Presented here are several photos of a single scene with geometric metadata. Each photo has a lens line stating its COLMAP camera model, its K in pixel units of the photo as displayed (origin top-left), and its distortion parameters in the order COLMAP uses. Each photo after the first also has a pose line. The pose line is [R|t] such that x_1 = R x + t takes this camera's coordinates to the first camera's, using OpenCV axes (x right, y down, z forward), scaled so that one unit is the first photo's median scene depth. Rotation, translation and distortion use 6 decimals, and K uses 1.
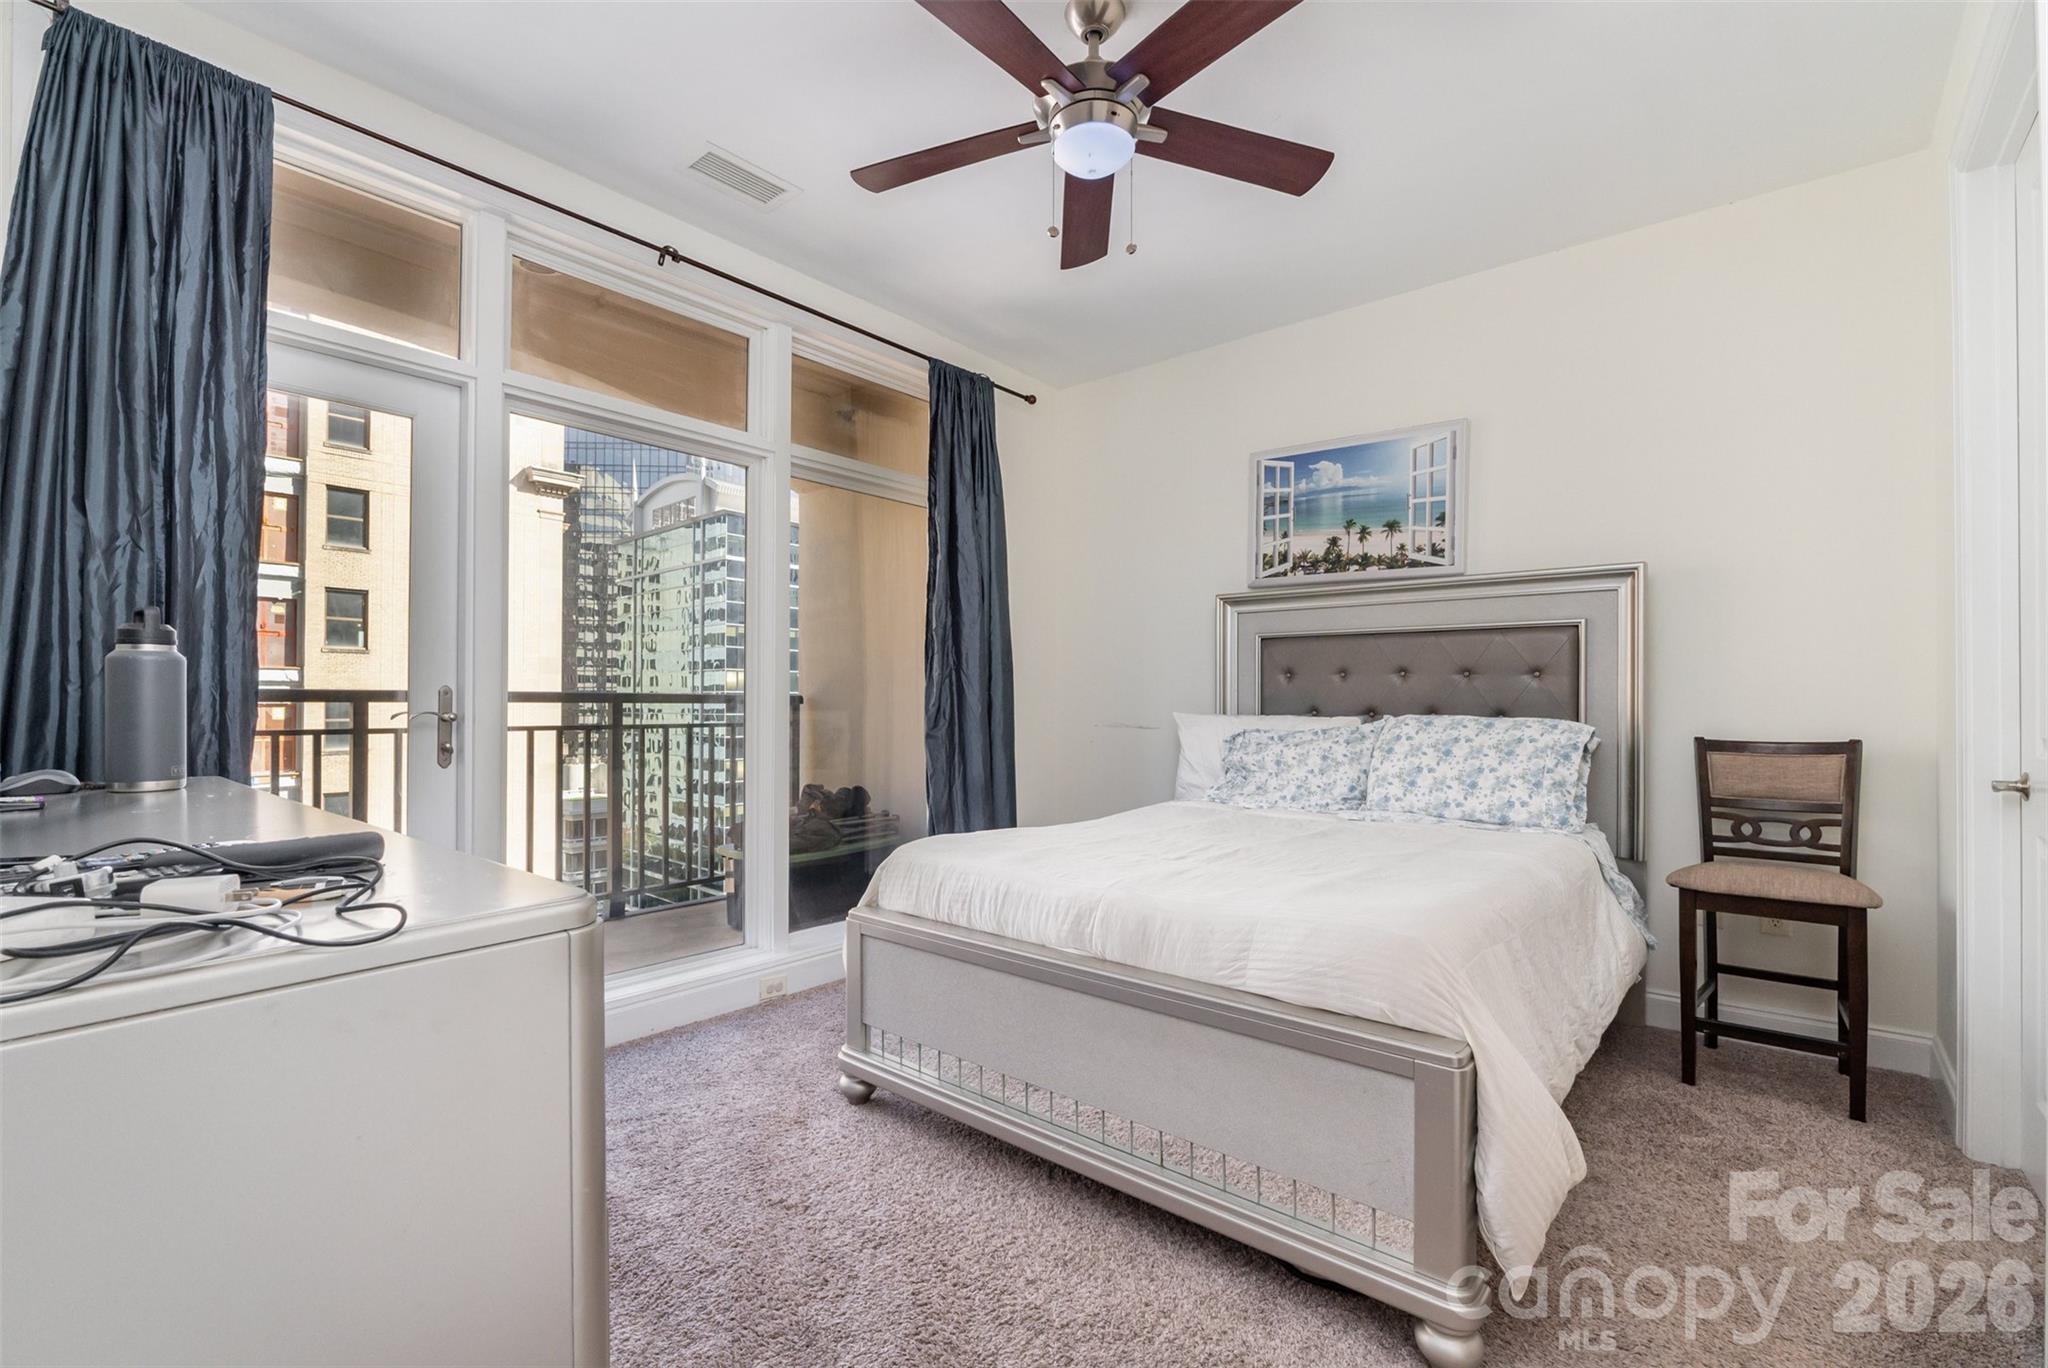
lens RADIAL K [[907.6, 0, 1028.4], [0, 907.6, 694.1], [0, 0, 1]] dist [0.000849, 0.000039]
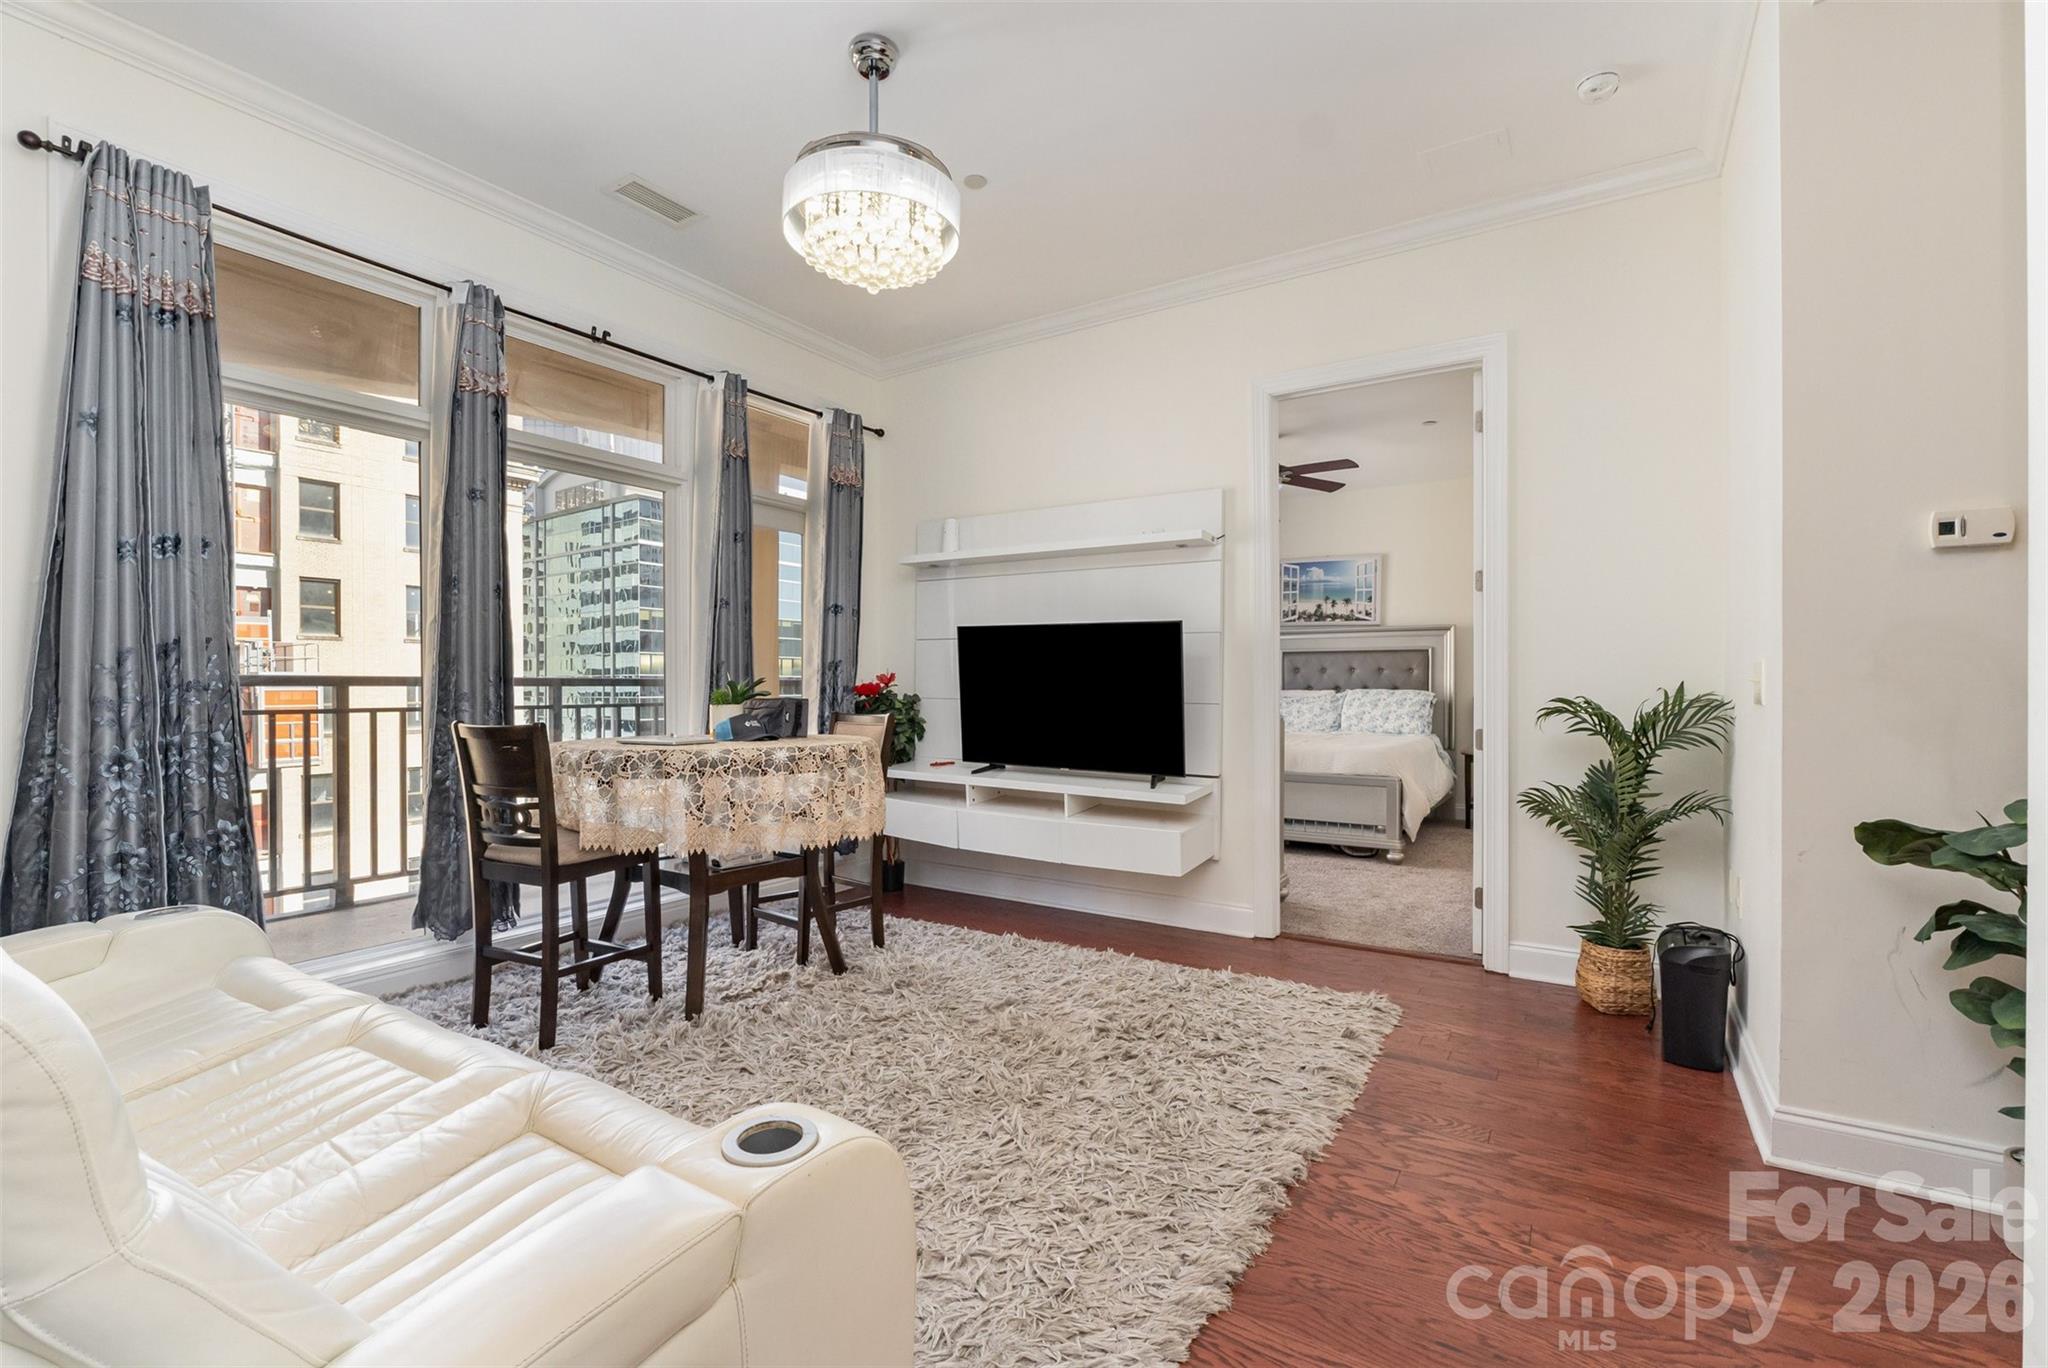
lens RADIAL K [[907.6, 0, 1028.4], [0, 907.6, 694.1], [0, 0, 1]] dist [0.000849, 0.000039]
pose [[0.991295, -0.007493, 0.131446, -0.088177], [0.004656, 0.999750, 0.021878, -0.002268], [-0.131577, -0.021075, 0.991082, -0.144118]]
